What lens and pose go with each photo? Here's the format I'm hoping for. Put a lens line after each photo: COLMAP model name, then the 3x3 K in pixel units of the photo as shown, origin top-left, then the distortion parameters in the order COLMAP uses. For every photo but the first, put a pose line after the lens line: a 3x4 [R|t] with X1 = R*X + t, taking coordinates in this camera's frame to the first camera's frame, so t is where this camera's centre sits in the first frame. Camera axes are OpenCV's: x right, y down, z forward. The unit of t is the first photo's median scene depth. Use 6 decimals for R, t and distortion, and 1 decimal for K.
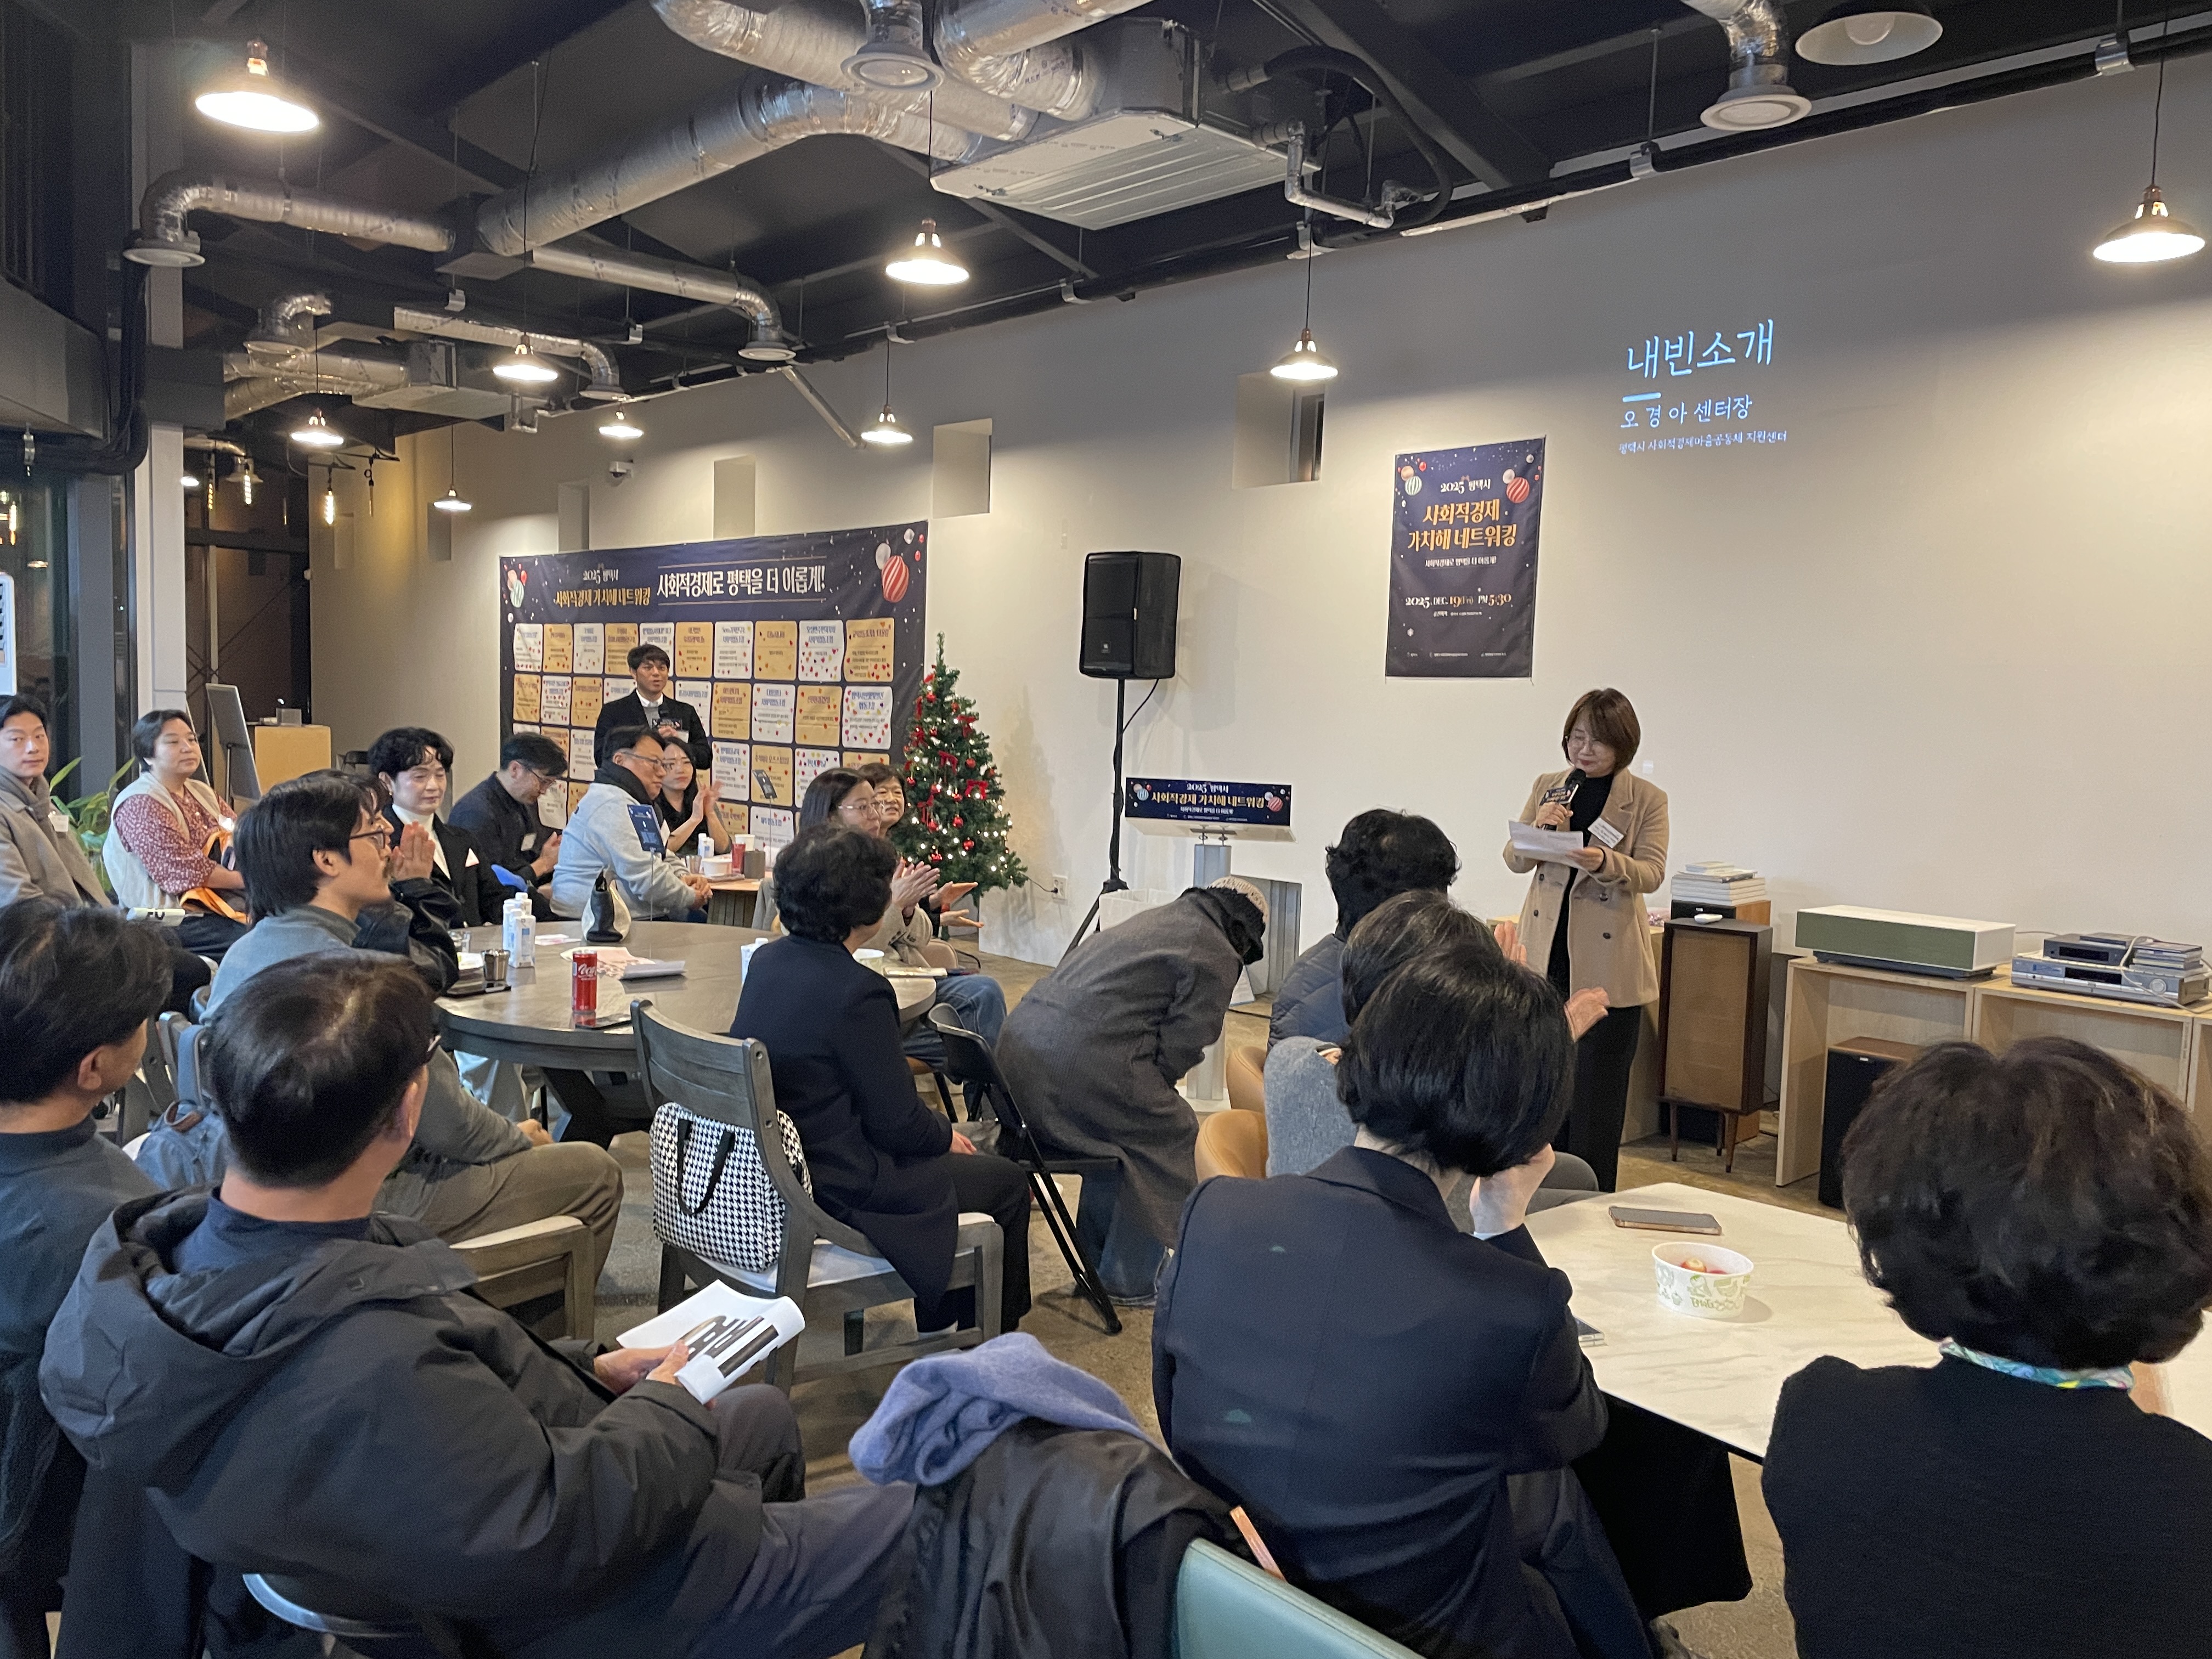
lens RADIAL K [[1625.9, 0, 1087.6], [0, 1625.9, 841.6], [0, 0, 1]] dist [0.029279, -0.021242]
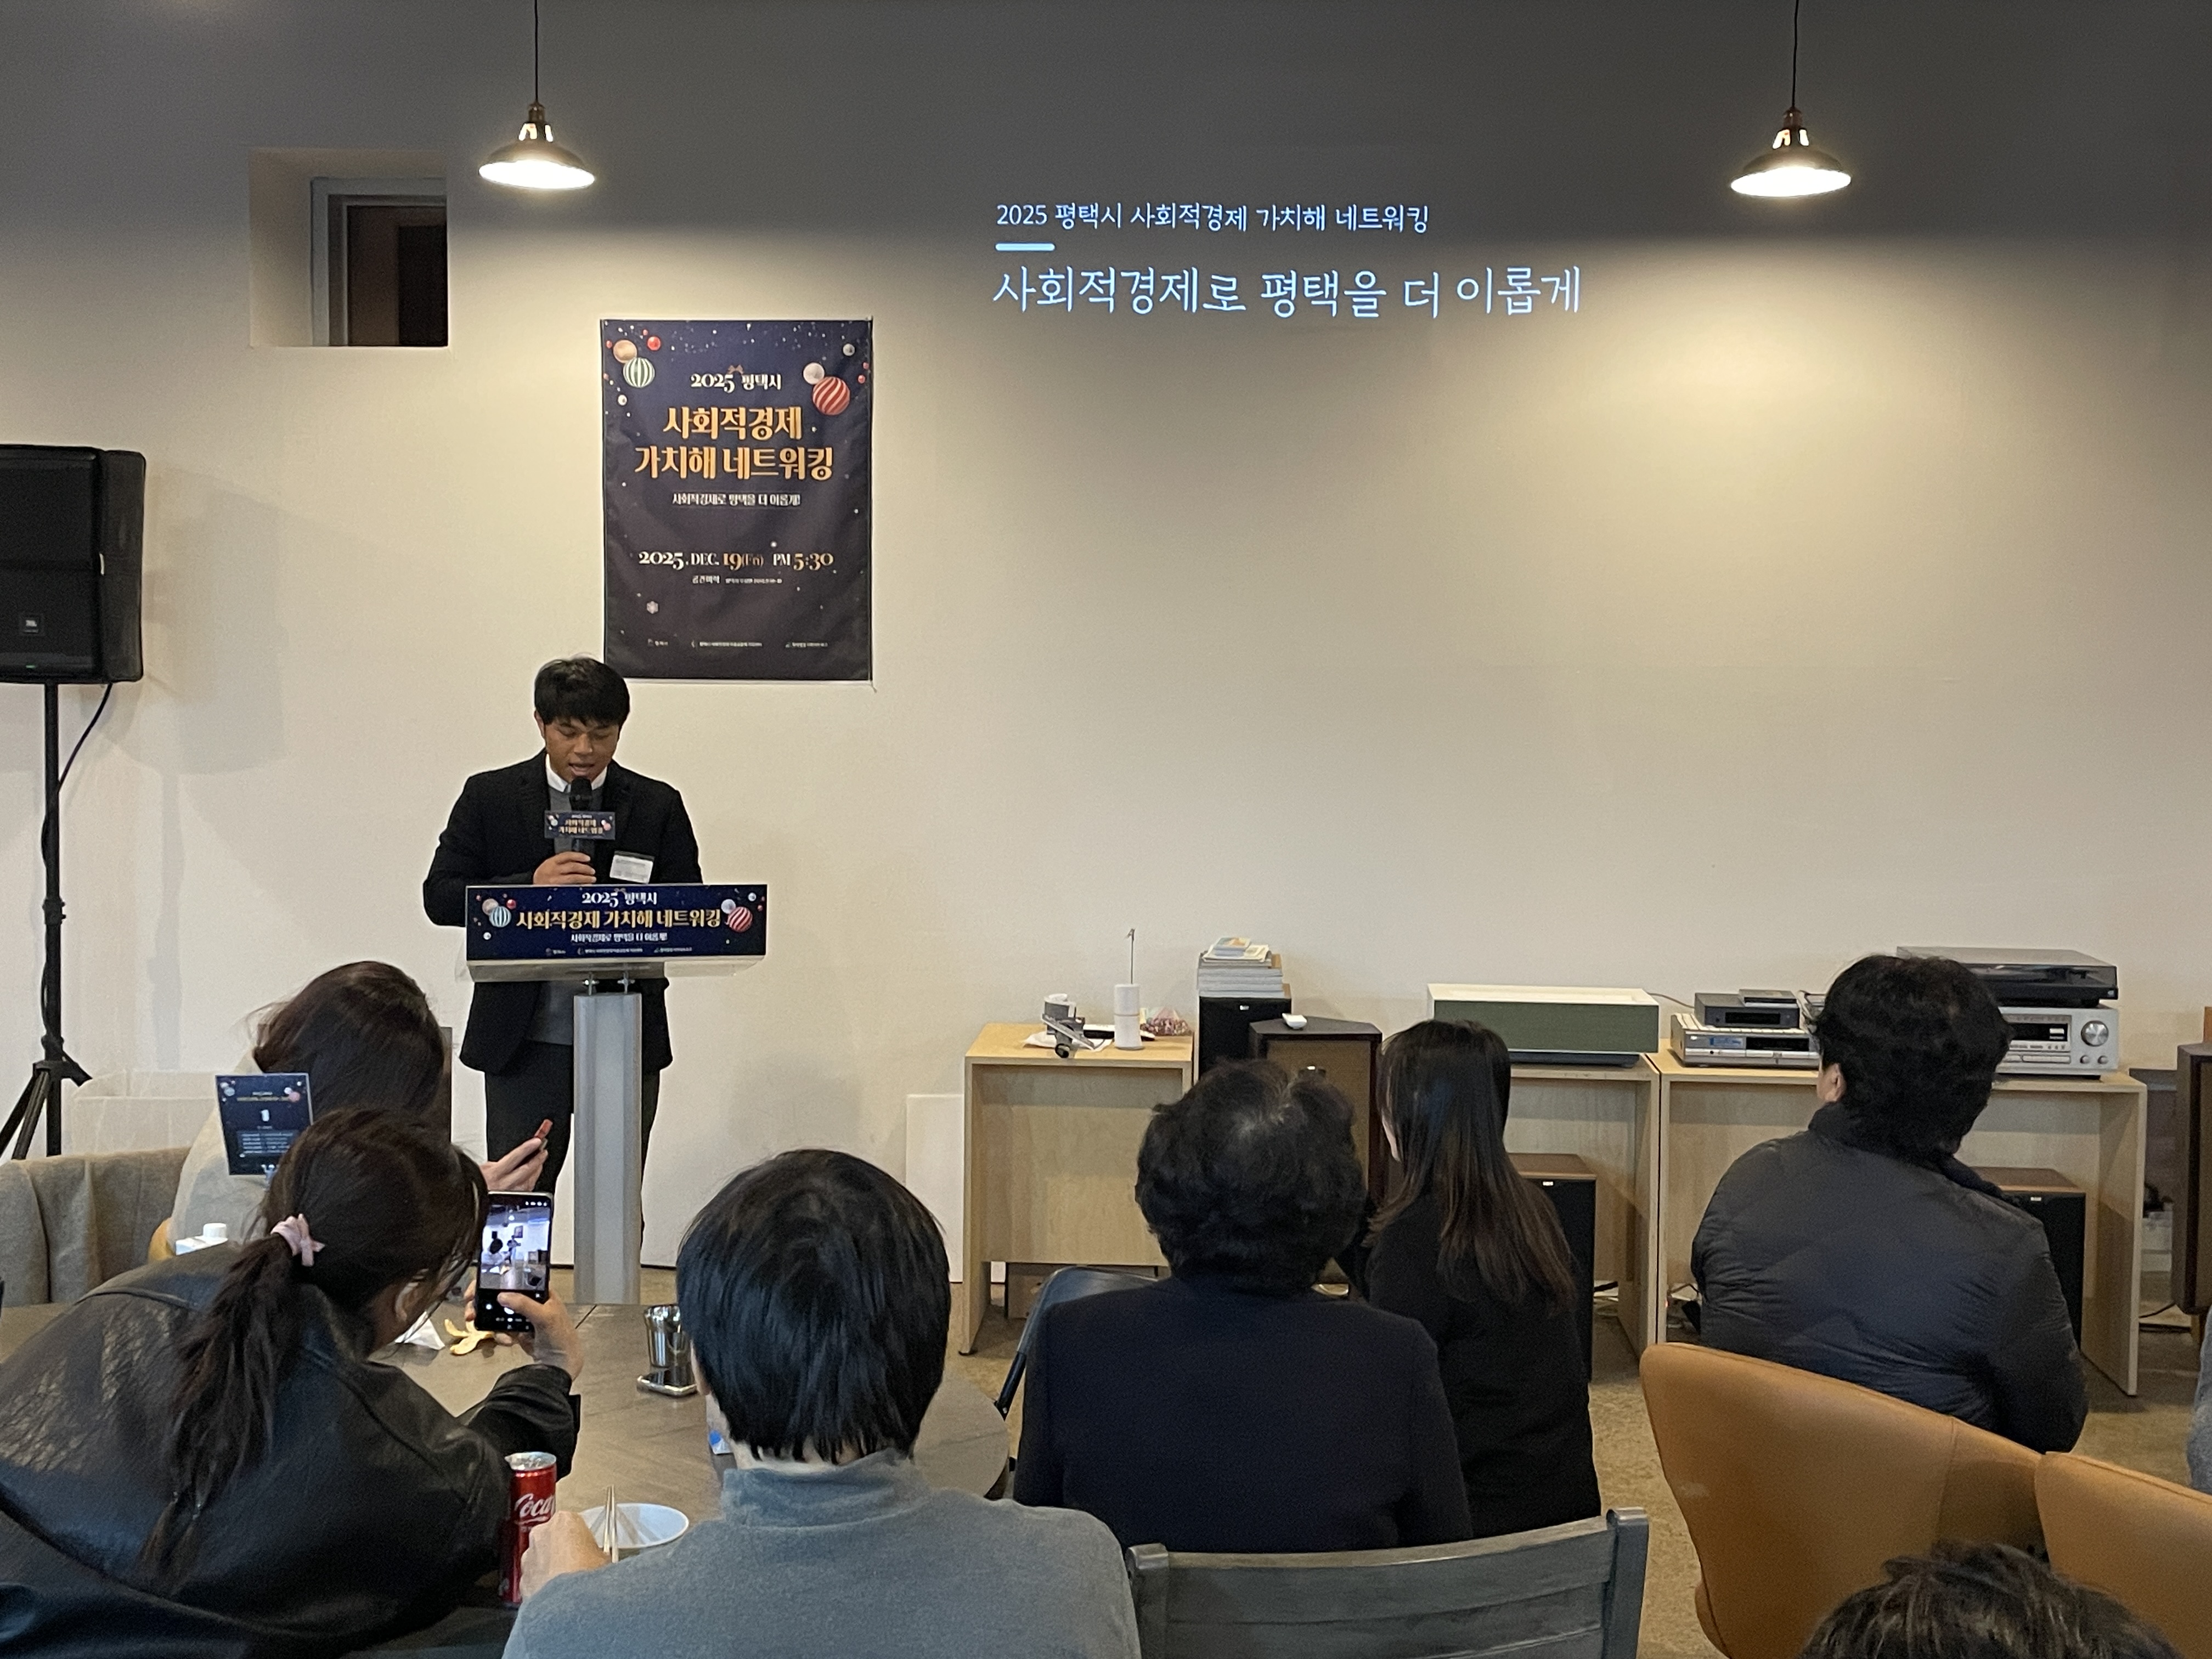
lens RADIAL K [[2430.0, 0, 1121.3], [0, 2430.0, 814.1], [0, 0, 1]] dist [0.050513, 0.000000]
pose [[0.734766, -0.060900, 0.675582, -0.324248], [0.071010, 0.997395, 0.012678, -0.051705], [-0.674594, 0.038658, 0.737176, 0.205444]]
